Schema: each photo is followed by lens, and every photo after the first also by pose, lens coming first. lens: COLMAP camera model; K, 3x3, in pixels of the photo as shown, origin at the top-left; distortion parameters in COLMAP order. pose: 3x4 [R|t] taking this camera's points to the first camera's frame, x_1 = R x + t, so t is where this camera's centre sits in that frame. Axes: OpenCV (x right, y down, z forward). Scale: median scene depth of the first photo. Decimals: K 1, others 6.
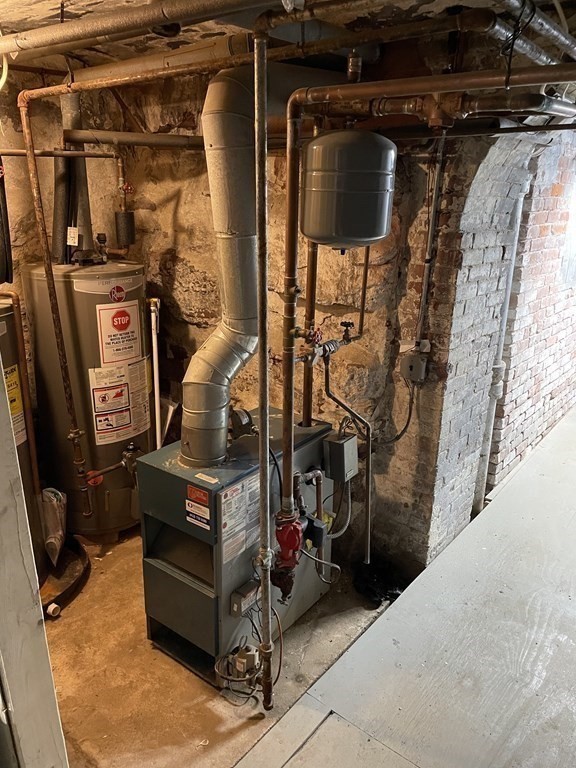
lens RADIAL K [[583.0, 0, 285.7], [0, 583.0, 376.2], [0, 0, 1]] dist [0.088874, -0.109043]
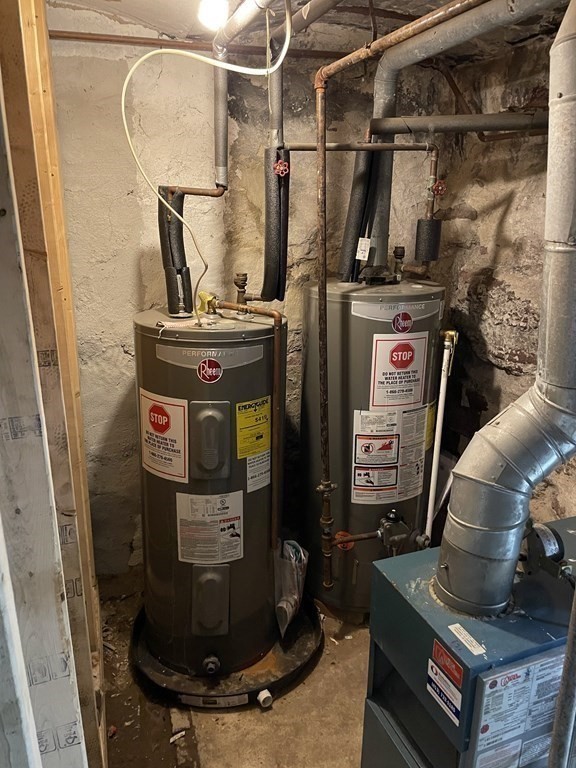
lens RADIAL K [[583.0, 0, 285.7], [0, 583.0, 376.2], [0, 0, 1]] dist [0.088874, -0.109043]
pose [[0.854374, 0.138049, -0.500987, -0.016640], [-0.153900, 0.988038, 0.009799, -0.051120], [0.496347, 0.068730, 0.865399, 0.242942]]
